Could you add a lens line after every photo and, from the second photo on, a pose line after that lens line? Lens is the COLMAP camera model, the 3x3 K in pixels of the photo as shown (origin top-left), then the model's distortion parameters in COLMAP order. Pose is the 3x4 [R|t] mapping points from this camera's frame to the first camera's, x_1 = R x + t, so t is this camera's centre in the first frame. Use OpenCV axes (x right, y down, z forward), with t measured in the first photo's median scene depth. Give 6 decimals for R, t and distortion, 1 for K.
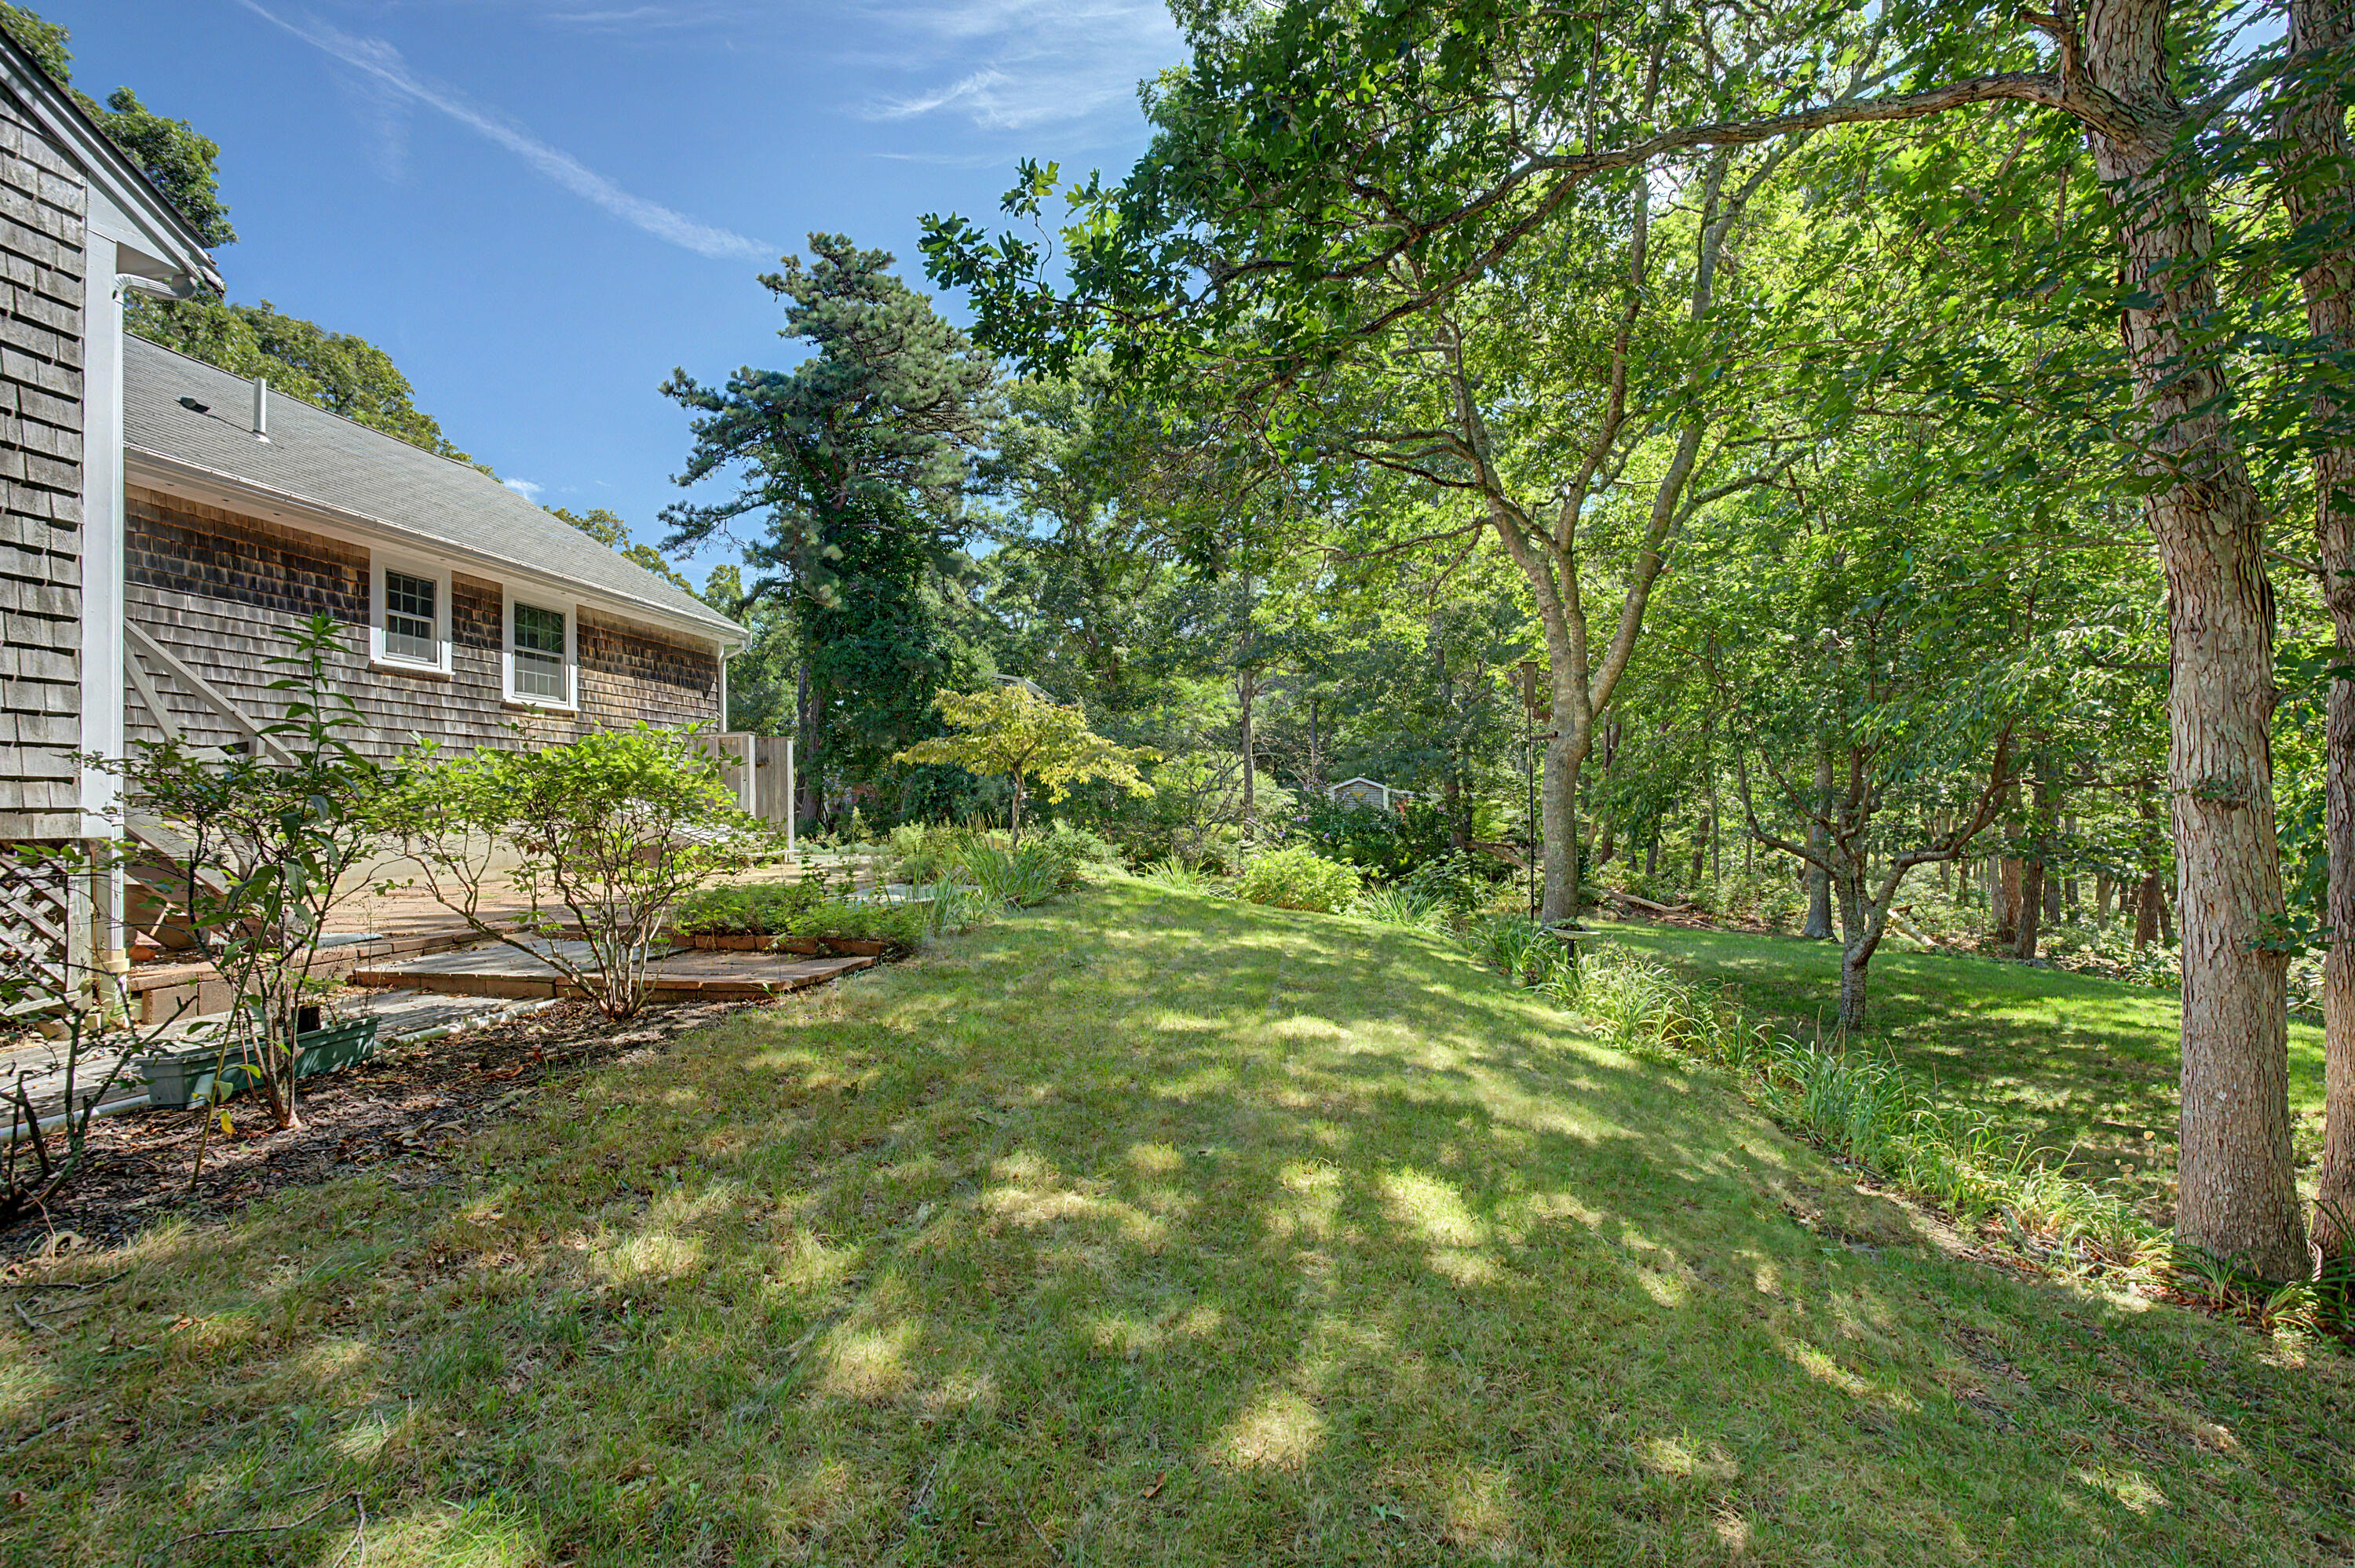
lens RADIAL K [[1057.6, 0, 1177.5], [0, 1057.6, 784.0], [0, 0, 1]] dist [0.000517, -0.005298]
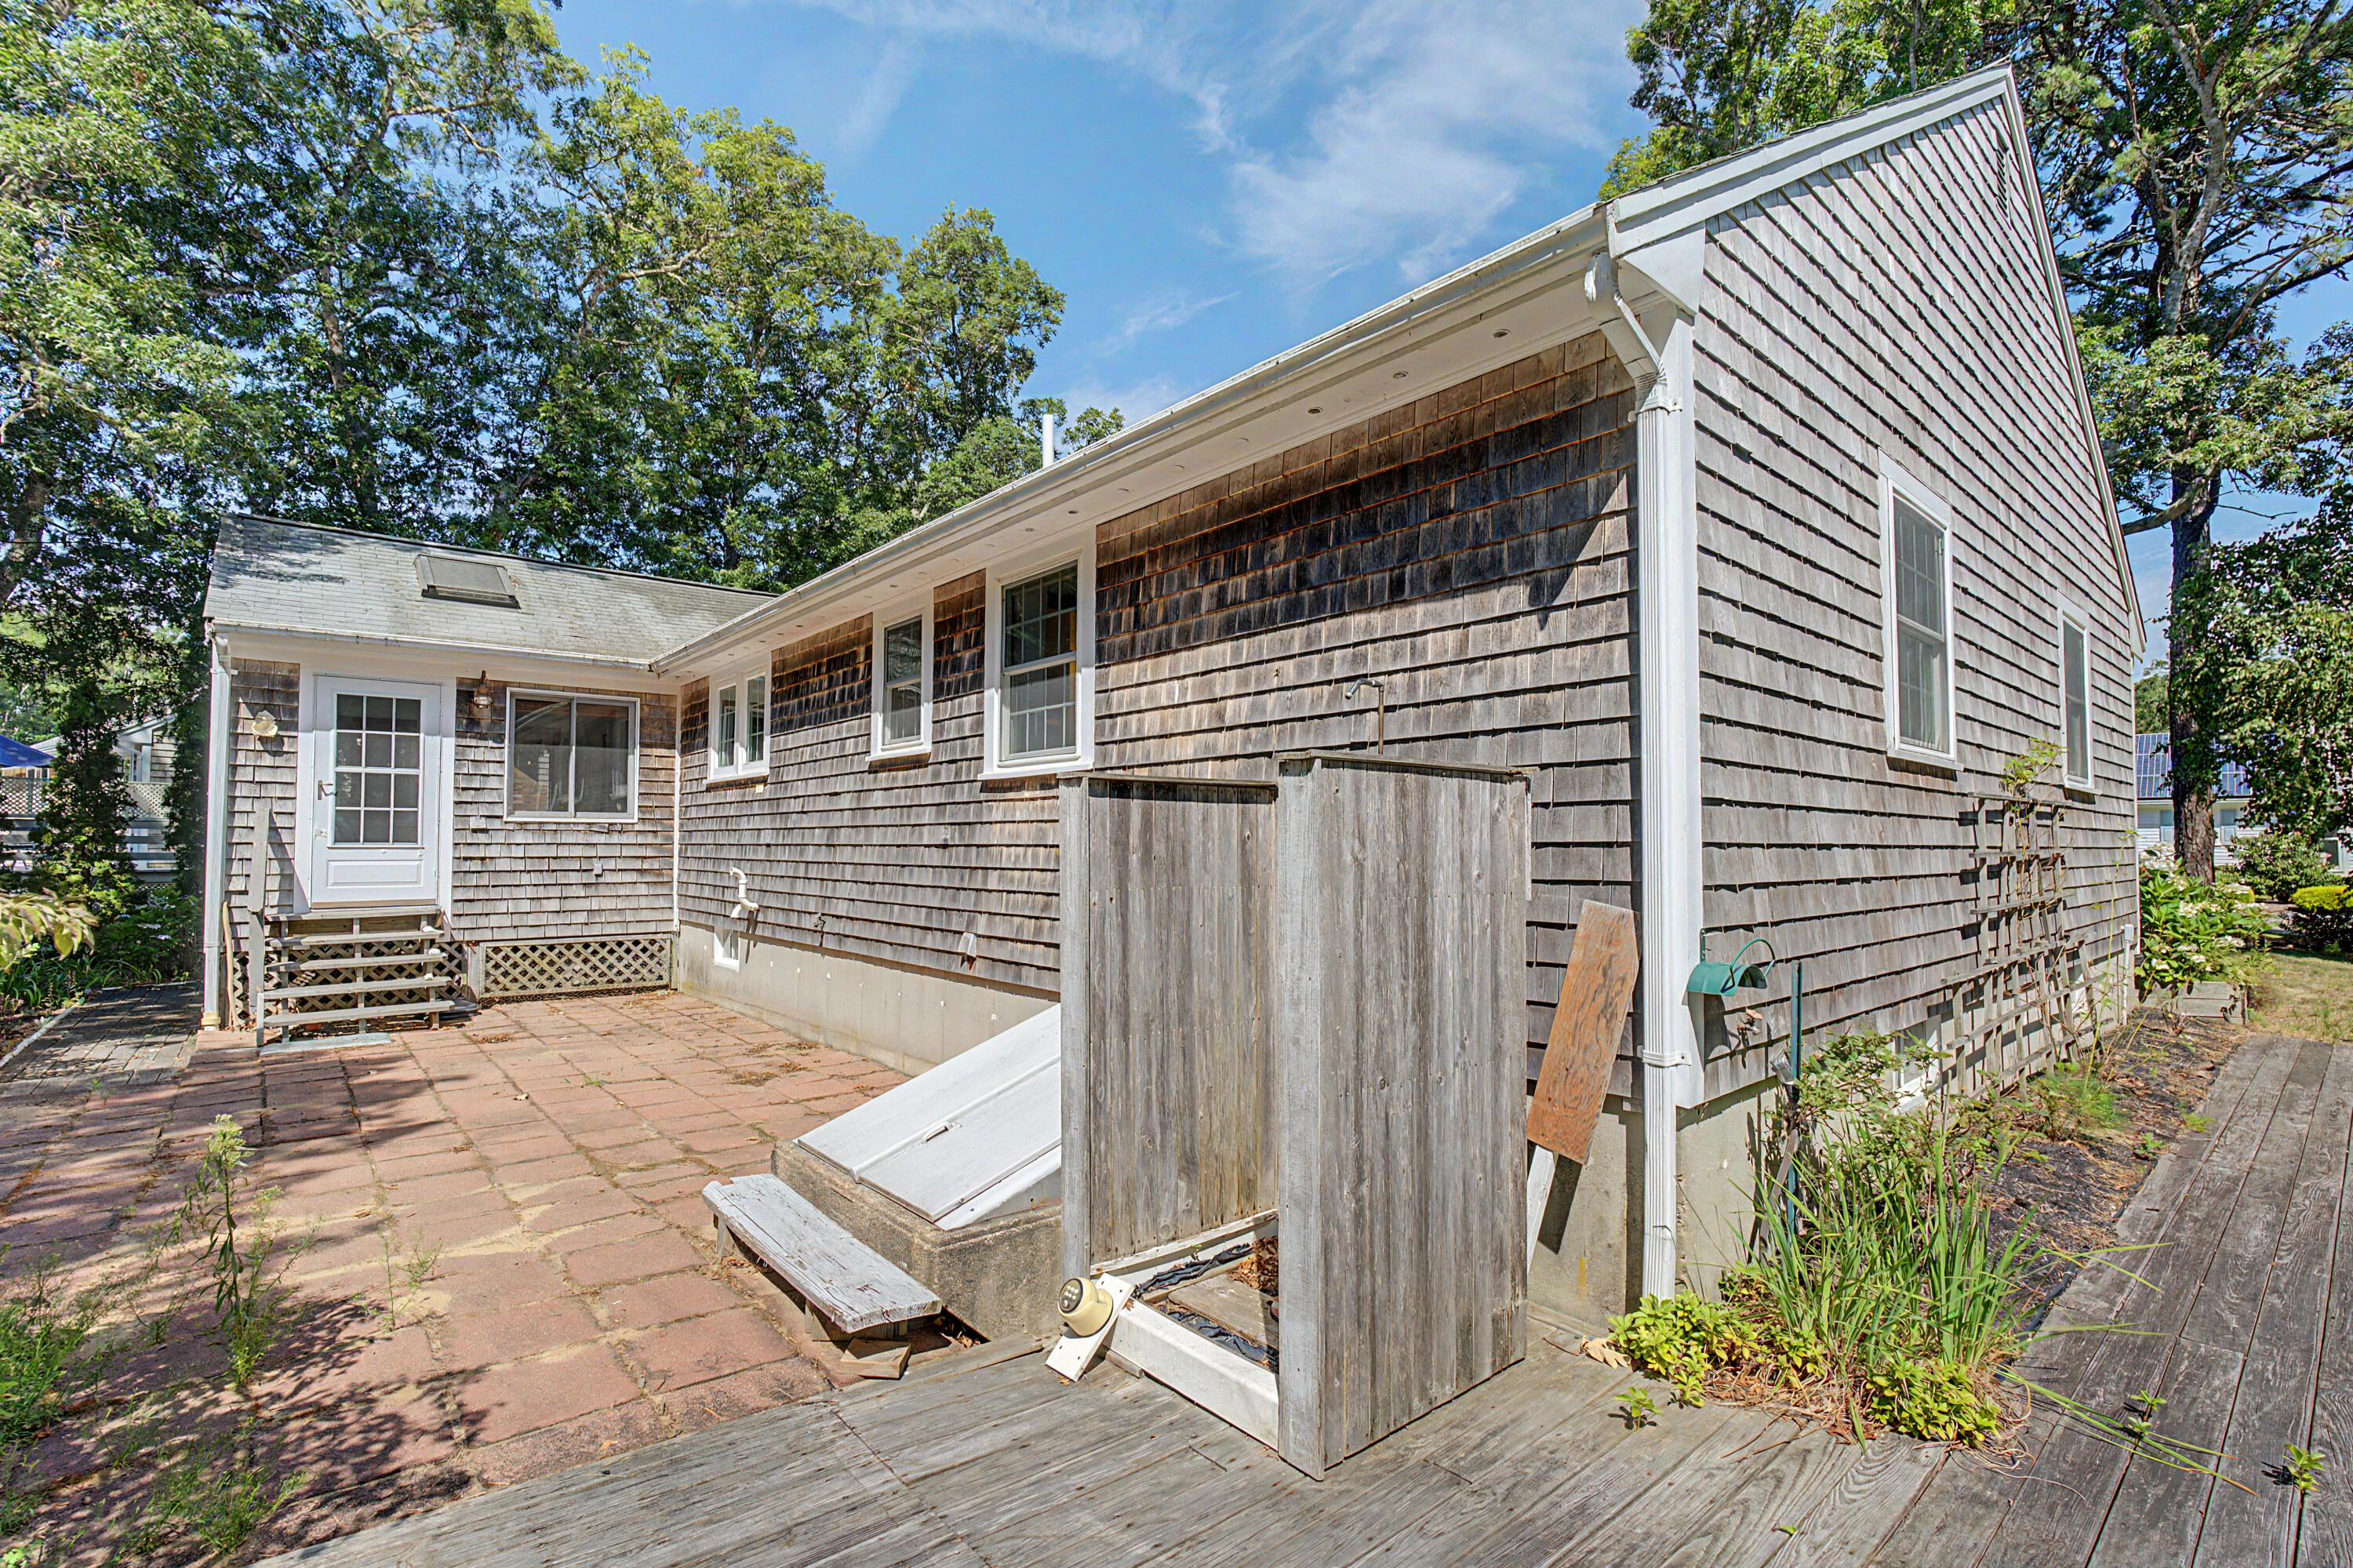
lens RADIAL K [[1055.7, 0, 1178.9], [0, 1055.7, 822.7], [0, 0, 1]] dist [0.000274, 0.000086]
pose [[-0.652830, -0.007345, -0.757469, -0.262019], [0.022569, 0.999320, -0.029141, -0.033465], [0.757168, -0.036120, -0.652221, 1.327987]]
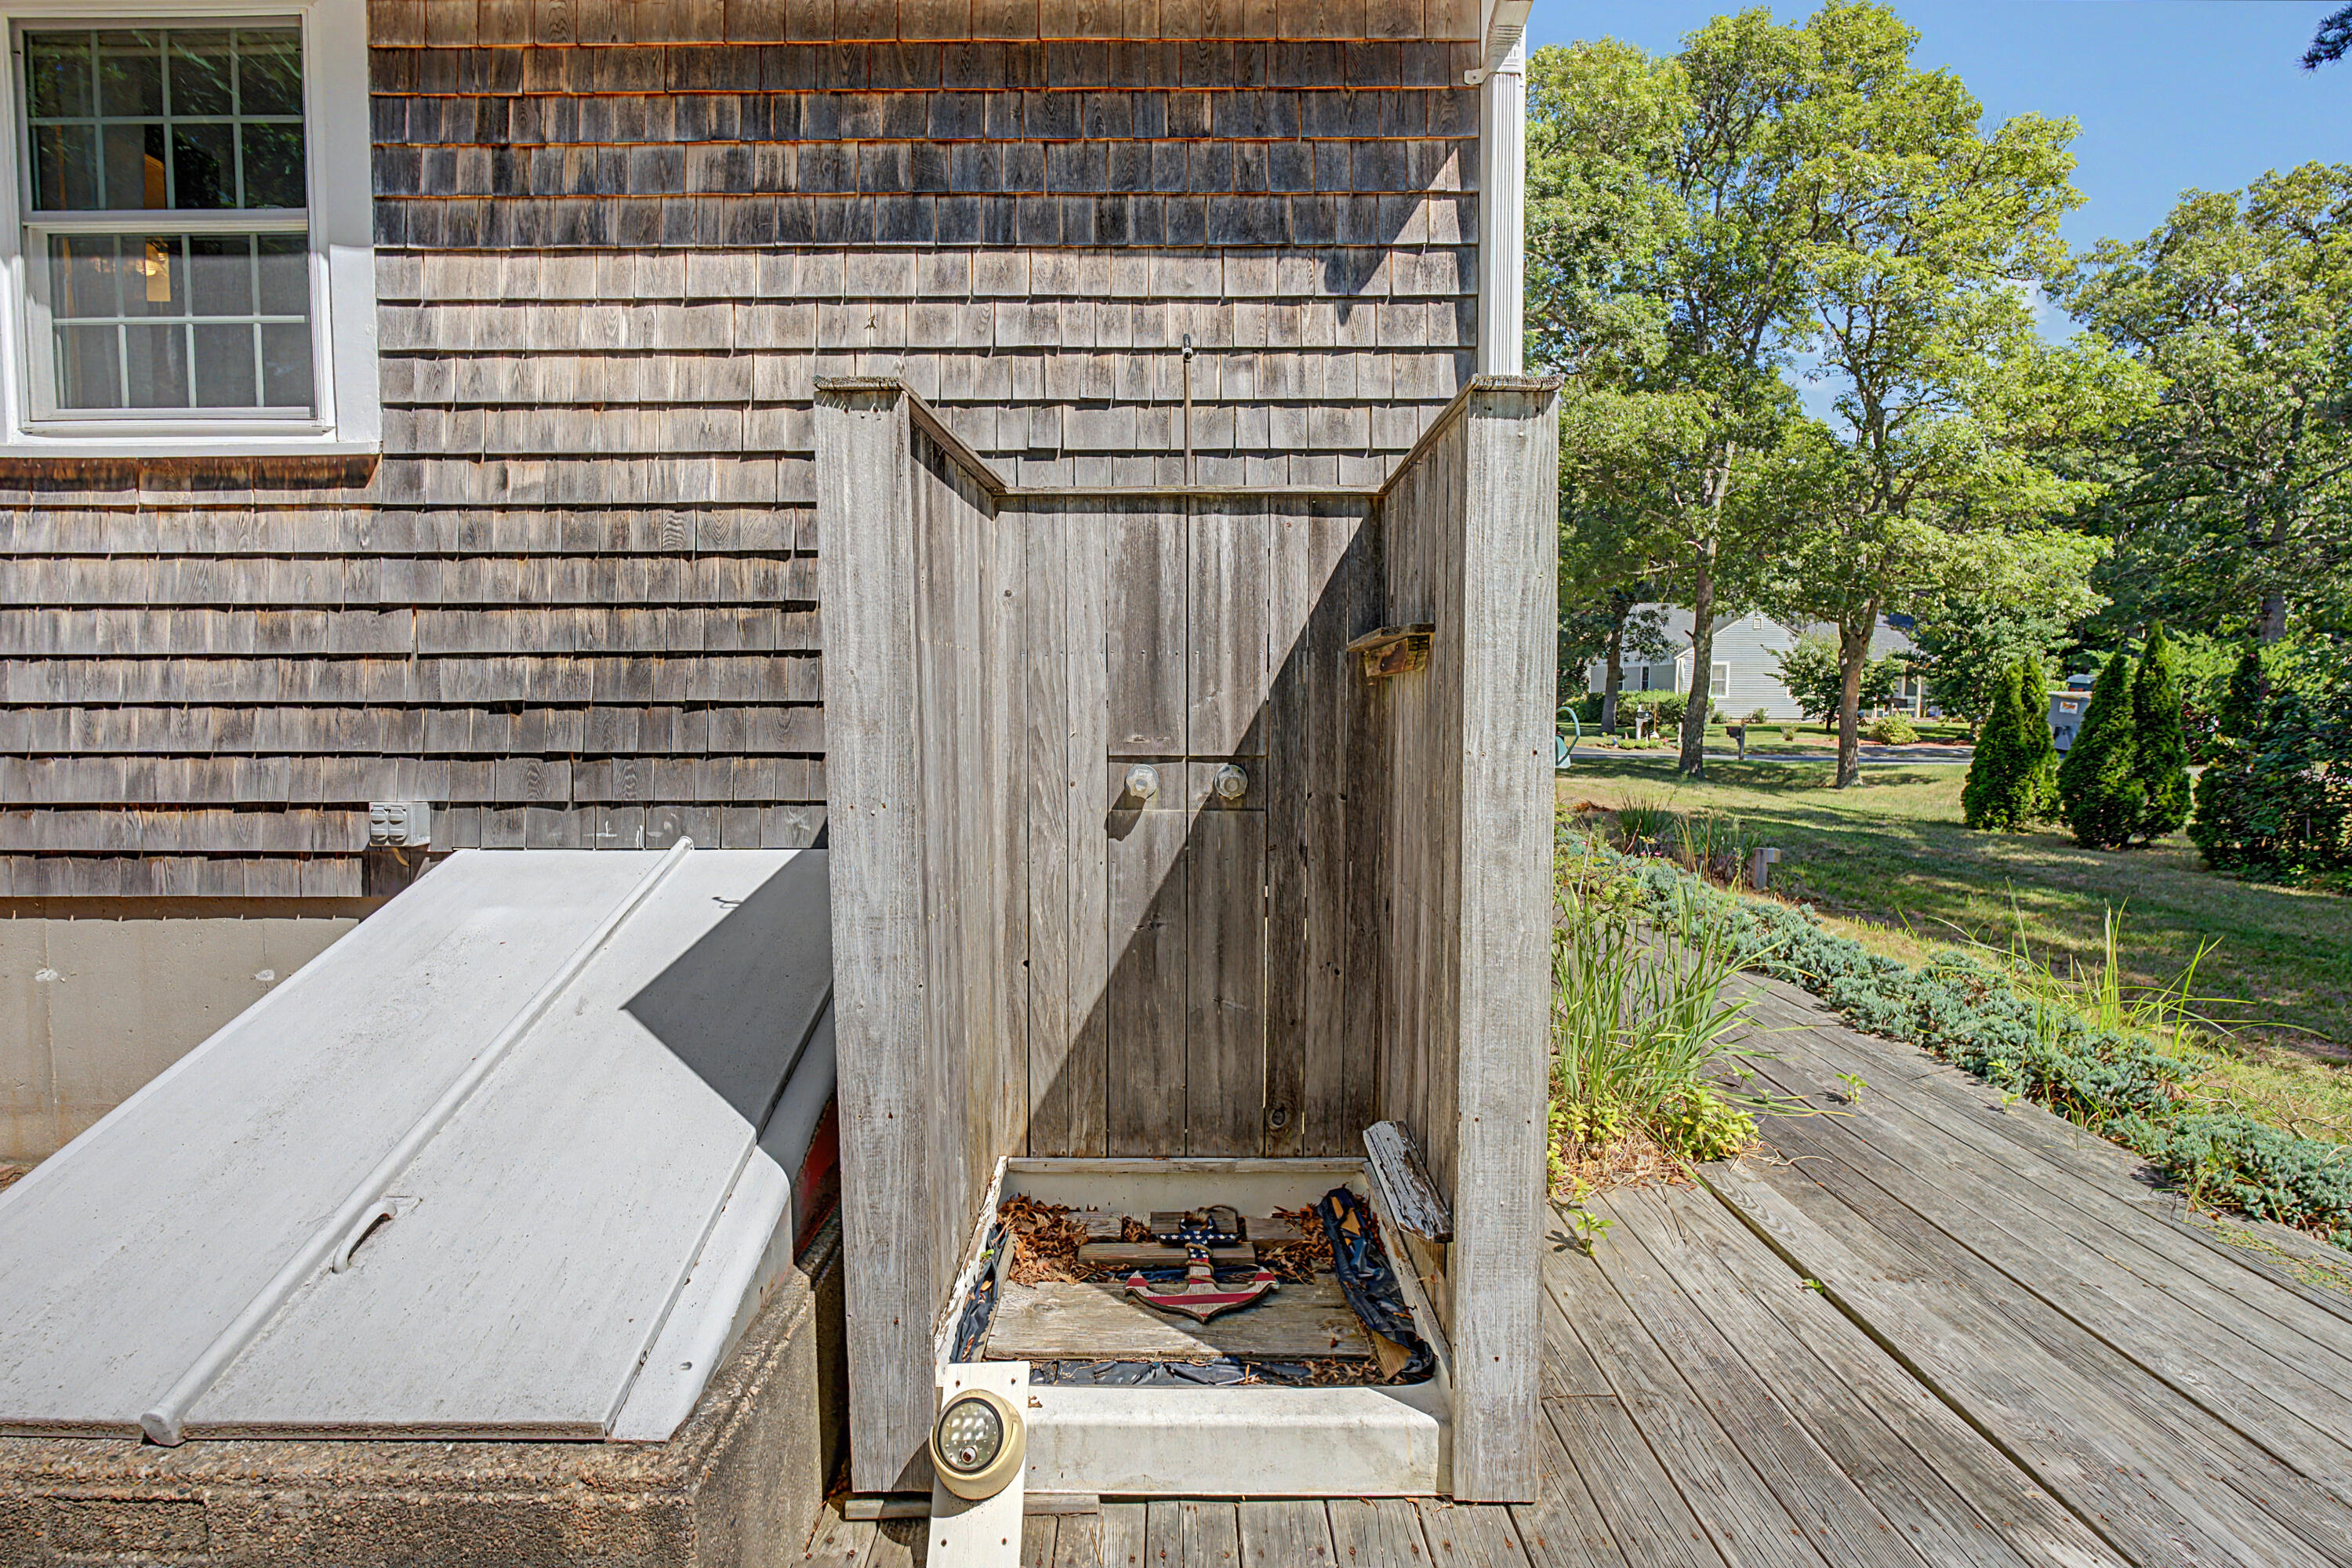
lens RADIAL K [[1105.5, 0, 1171.6], [0, 1105.5, 771.9], [0, 0, 1]] dist [-0.008779, -0.000213]
pose [[0.146580, 0.072565, -0.986534, -0.311405], [0.021393, 0.996840, 0.076502, -0.016193], [0.988967, -0.032318, 0.144564, 1.144125]]
